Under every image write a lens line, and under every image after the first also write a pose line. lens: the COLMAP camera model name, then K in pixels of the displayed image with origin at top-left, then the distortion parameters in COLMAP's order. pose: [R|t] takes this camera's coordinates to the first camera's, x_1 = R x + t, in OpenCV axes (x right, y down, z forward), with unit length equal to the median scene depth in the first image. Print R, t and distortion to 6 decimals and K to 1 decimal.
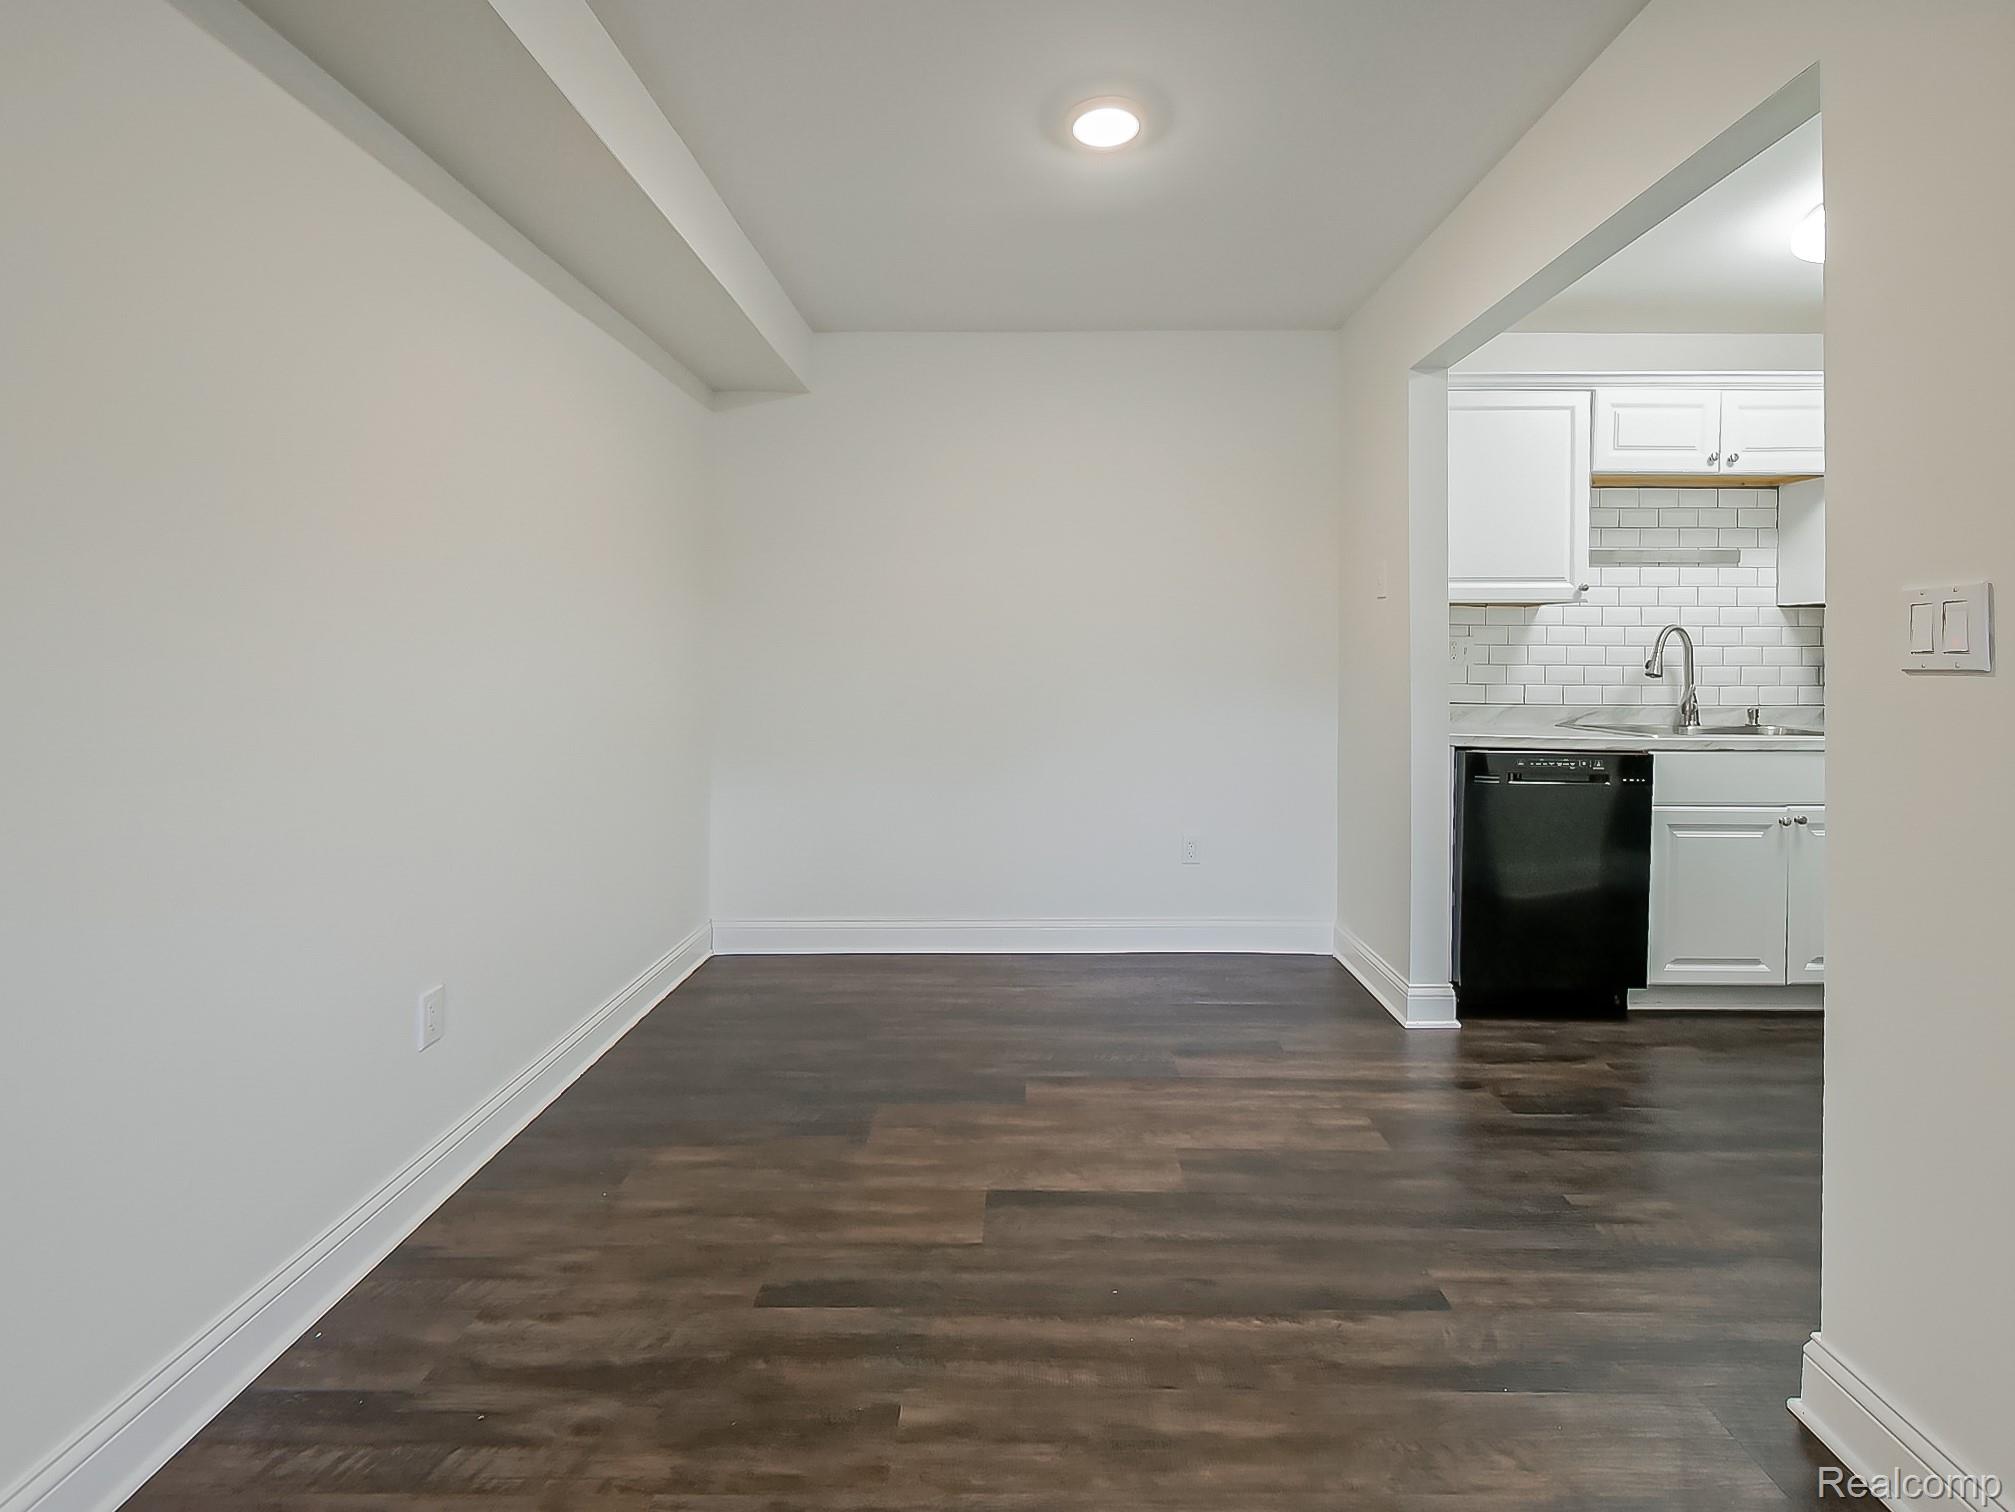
lens RADIAL K [[886.4, 0, 1049.2], [0, 886.4, 664.3], [0, 0, 1]] dist [-0.000369, -0.001012]
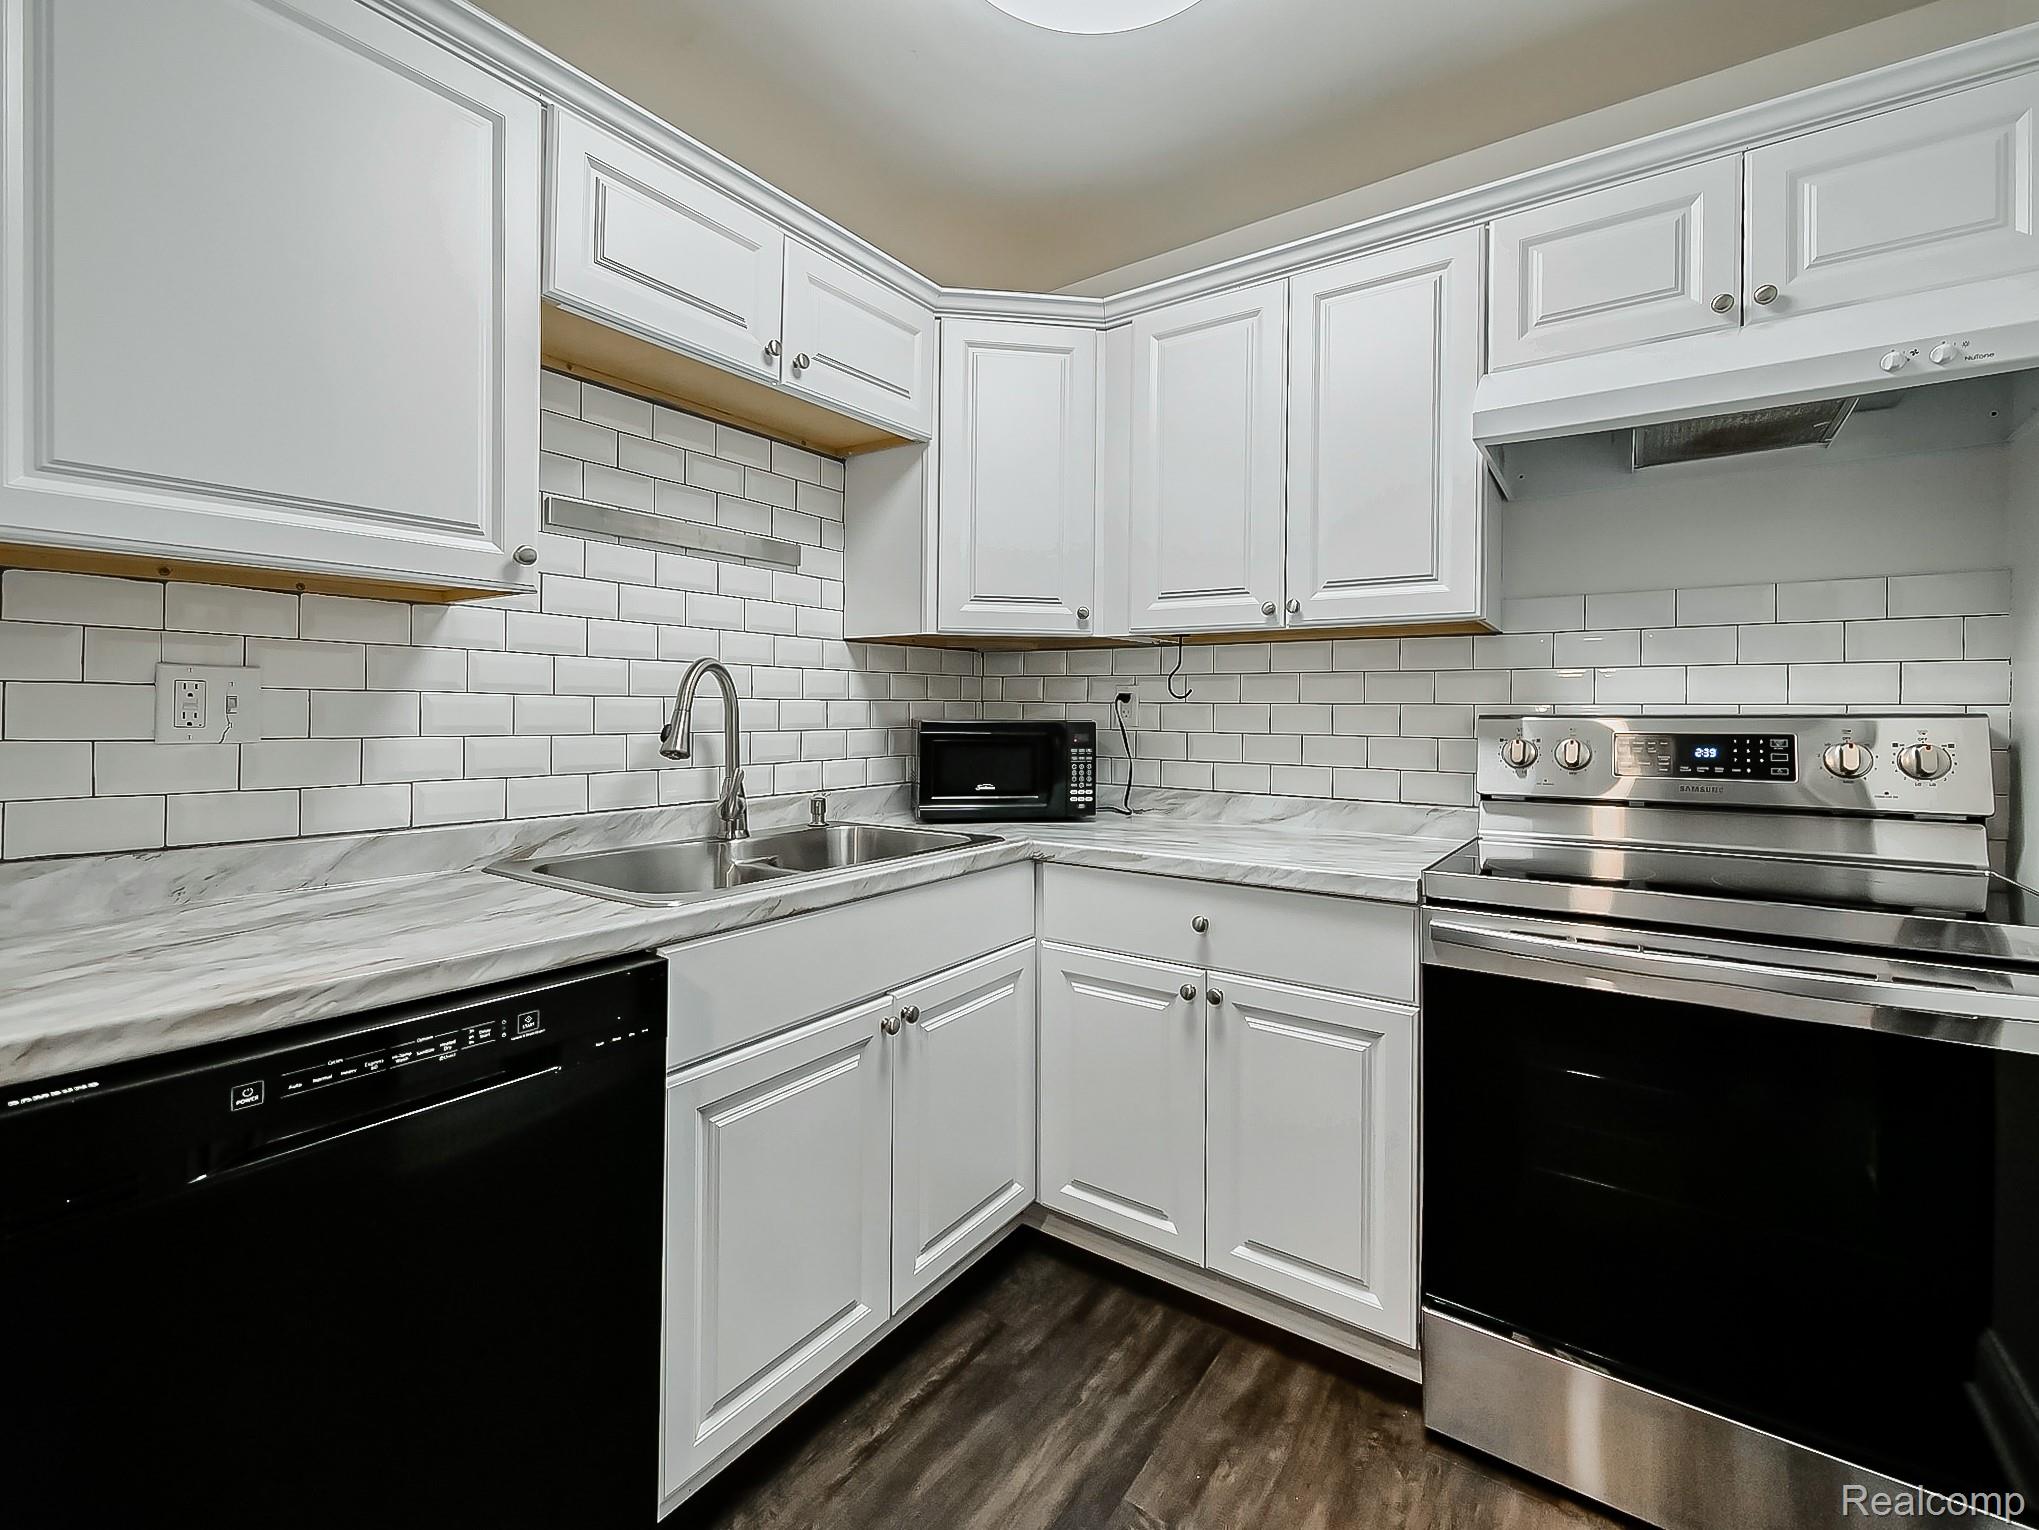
lens RADIAL K [[881.1, 0, 1020.4], [0, 881.1, 706.1], [0, 0, 1]] dist [-0.000388, 0.000221]
pose [[0.577503, 0.005948, 0.816367, 0.360672], [0.006613, 0.999907, -0.011963, -0.007474], [-0.816362, 0.012307, 0.577409, 0.513010]]
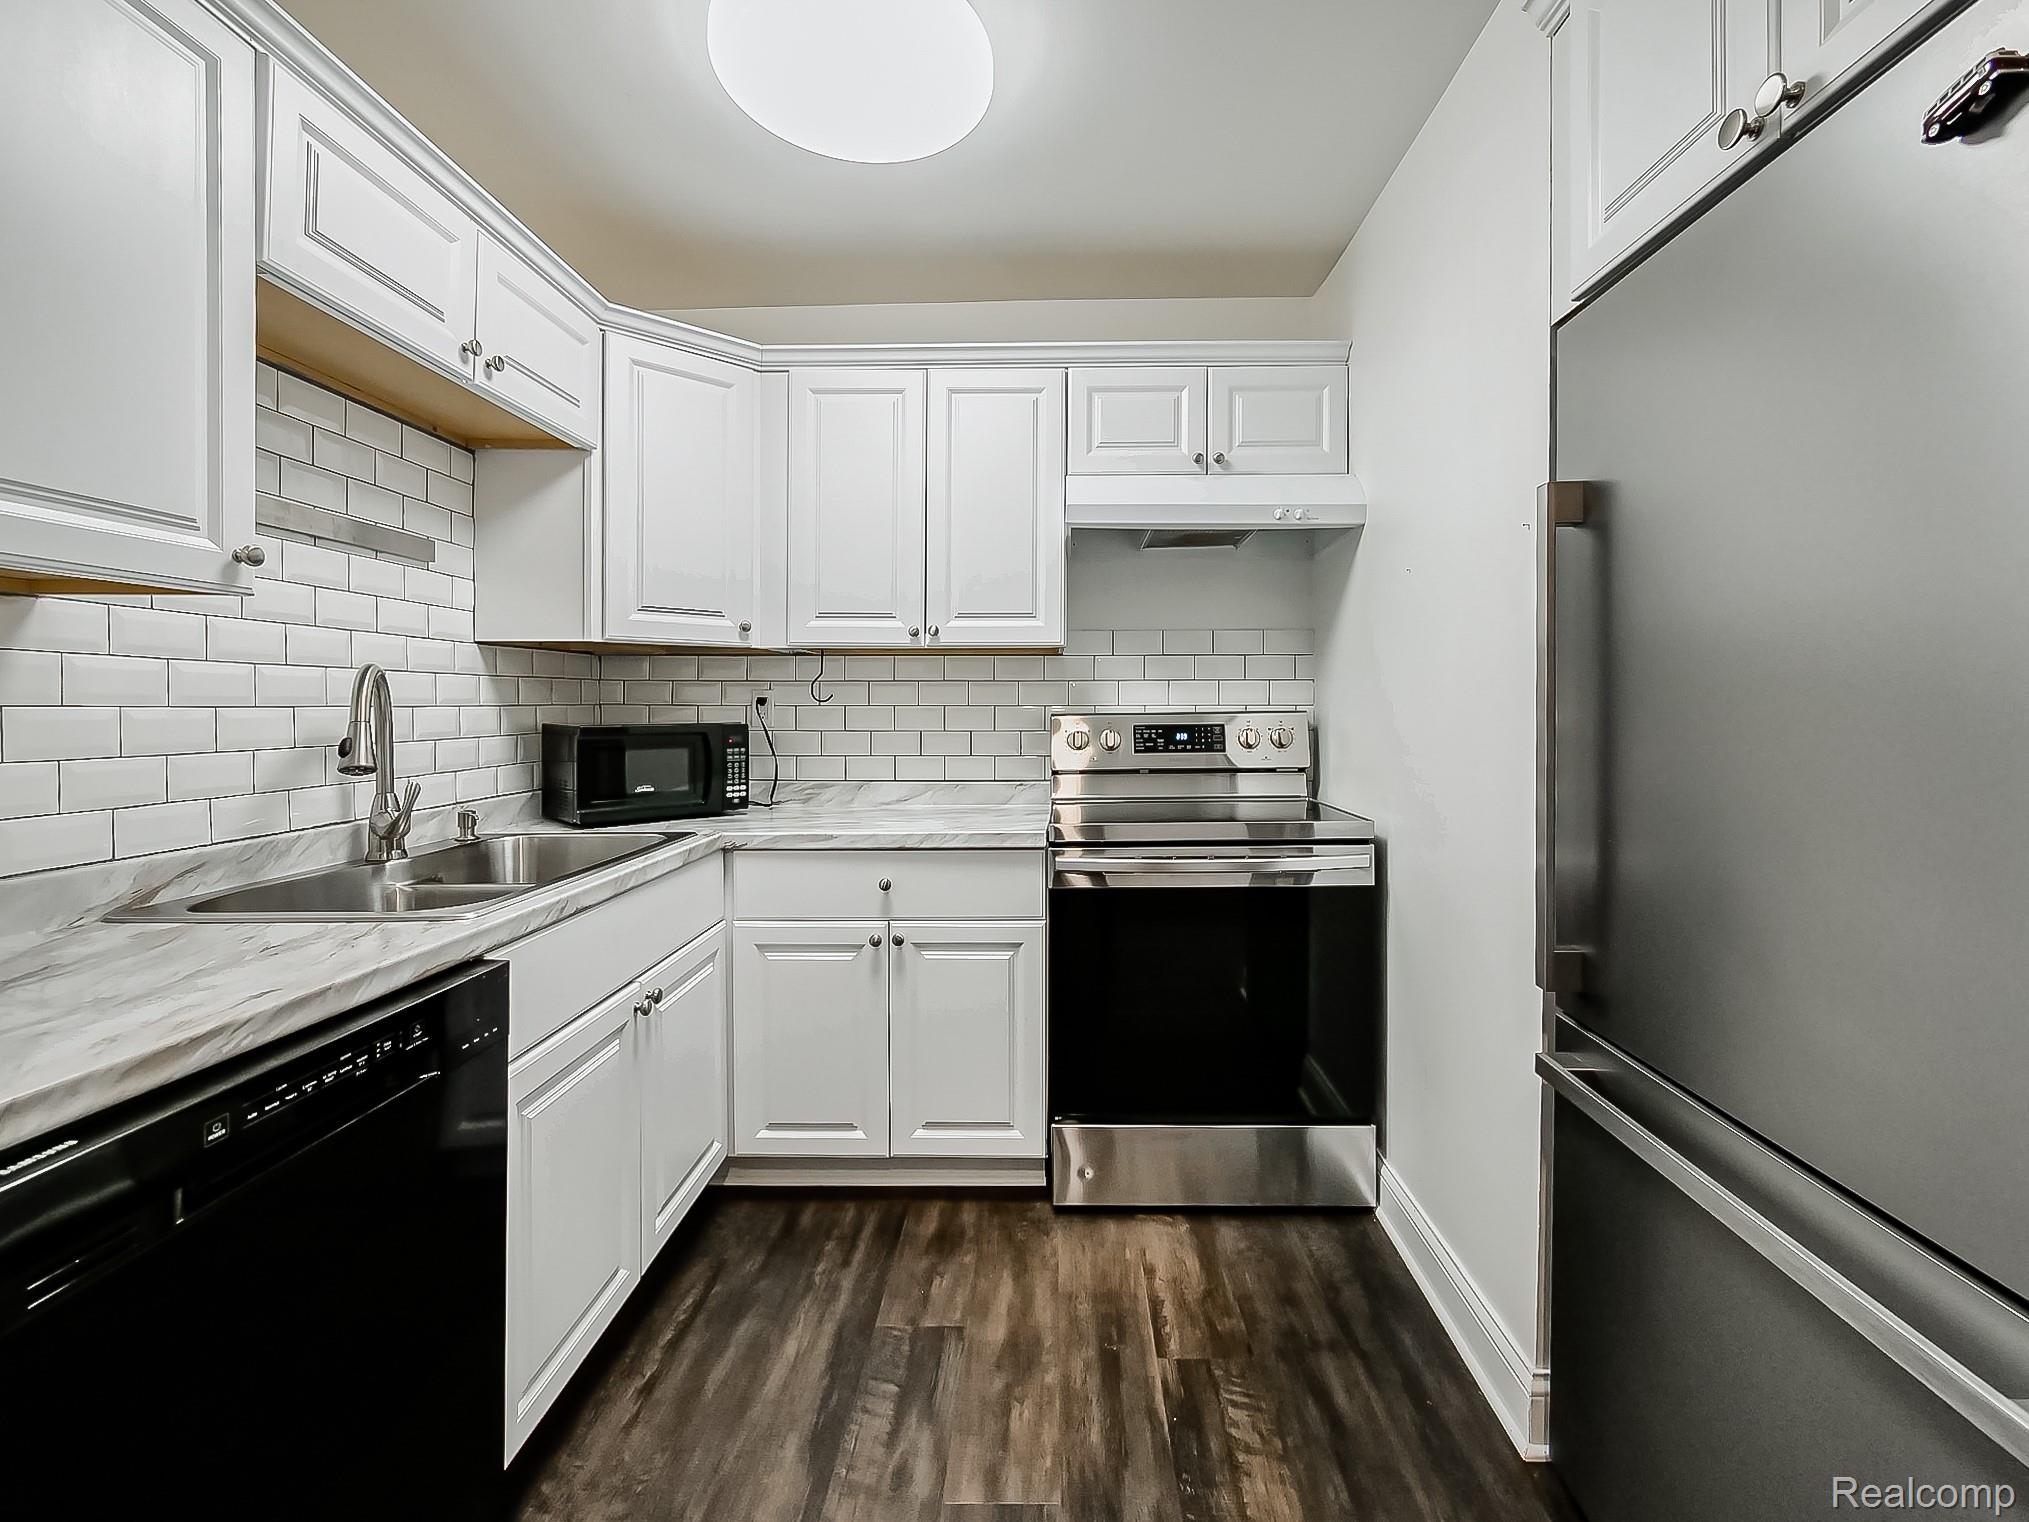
lens RADIAL K [[882.4, 0, 1024.6], [0, 882.4, 709.2], [0, 0, 1]] dist [0.001069, 0.000084]
pose [[0.028117, -0.006667, 0.999582, 0.210480], [0.017626, 0.999826, 0.006172, -0.015667], [-0.999449, 0.017445, 0.028229, 0.597616]]
